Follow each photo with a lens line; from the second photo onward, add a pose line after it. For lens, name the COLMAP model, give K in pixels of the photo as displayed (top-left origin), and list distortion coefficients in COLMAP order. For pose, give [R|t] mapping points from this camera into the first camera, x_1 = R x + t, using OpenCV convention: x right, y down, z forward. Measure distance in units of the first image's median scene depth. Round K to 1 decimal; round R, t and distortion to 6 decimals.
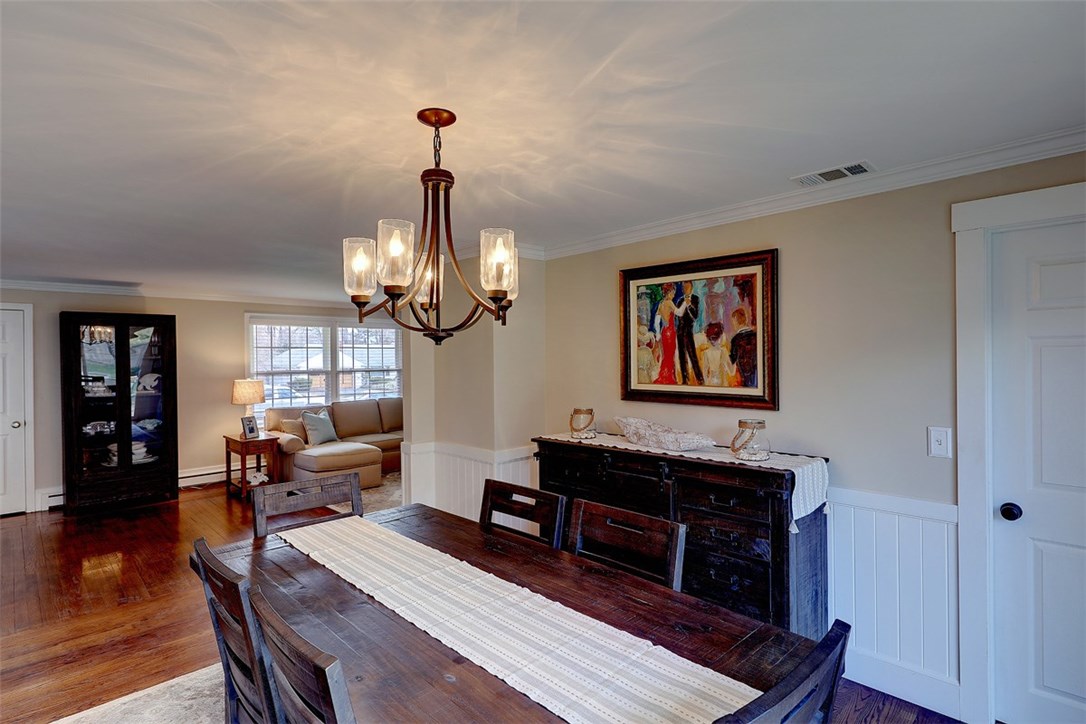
lens RADIAL K [[543.6, 0, 546.1], [0, 543.6, 361.5], [0, 0, 1]] dist [0.002486, 0.000455]
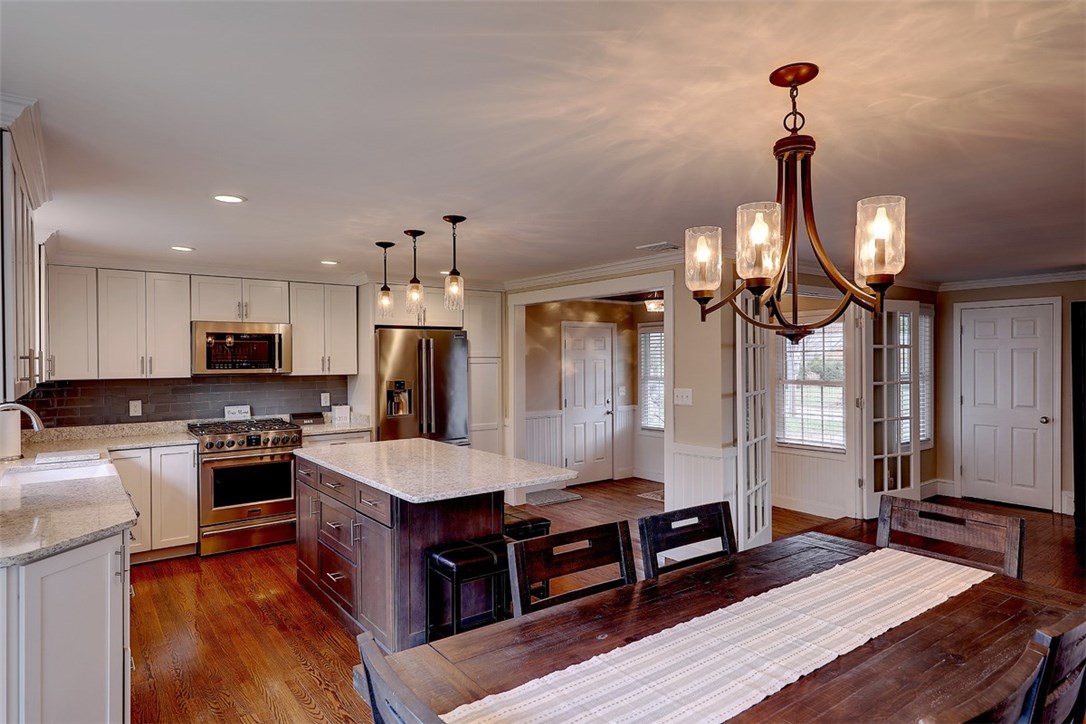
lens RADIAL K [[625.8, 0, 544.5], [0, 625.8, 363.2], [0, 0, 1]] dist [0.005341, 0.001401]
pose [[-0.136727, 0.016824, -0.990466, 0.815444], [-0.001161, 0.999852, 0.017144, -0.018059], [0.990608, 0.003494, -0.136688, 0.745426]]
